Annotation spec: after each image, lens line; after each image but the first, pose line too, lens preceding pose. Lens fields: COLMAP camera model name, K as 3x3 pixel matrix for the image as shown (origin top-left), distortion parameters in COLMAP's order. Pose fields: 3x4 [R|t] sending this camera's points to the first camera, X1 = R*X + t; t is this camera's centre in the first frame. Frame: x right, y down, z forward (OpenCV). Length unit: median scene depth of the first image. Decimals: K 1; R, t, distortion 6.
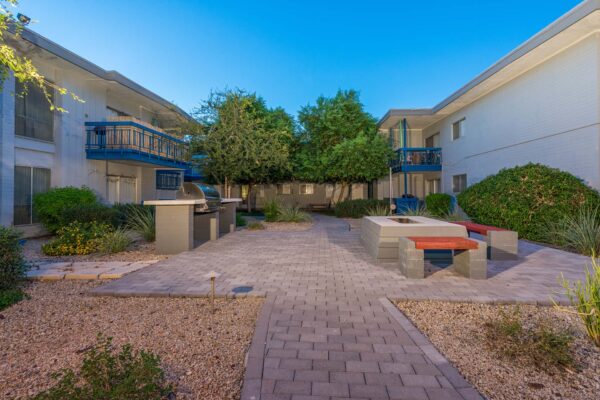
lens RADIAL K [[271.6, 0, 302.9], [0, 271.6, 196.8], [0, 0, 1]] dist [-0.004020, -0.000322]
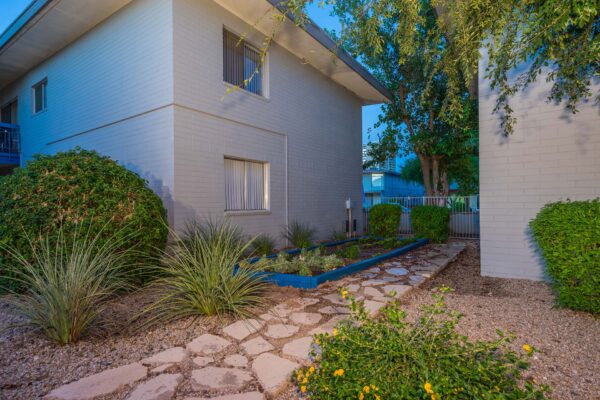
lens RADIAL K [[319.0, 0, 301.1], [0, 319.0, 201.4], [0, 0, 1]] dist [-0.003325, -0.000058]
pose [[0.526115, 0.007700, 0.850378, 0.271310], [0.012433, 0.999782, -0.016745, 0.001899], [-0.850322, 0.019383, 0.525905, 0.133588]]
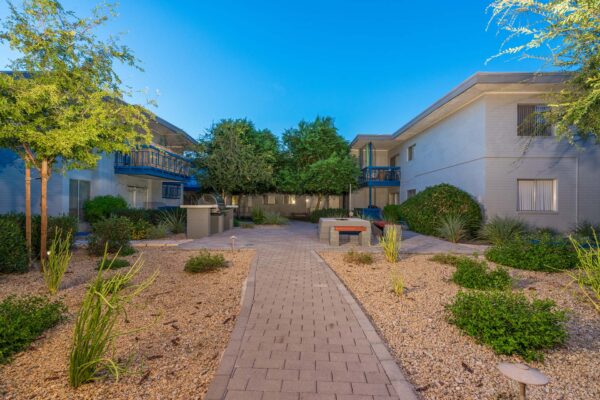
lens RADIAL K [[271.6, 0, 298.2], [0, 271.6, 202.0], [0, 0, 1]] dist [-0.004020, -0.000322]
pose [[0.999361, 0.013378, 0.033155, 0.019302], [-0.012707, 0.999711, -0.020383, 0.006274], [-0.033419, 0.019949, 0.999242, -0.206696]]
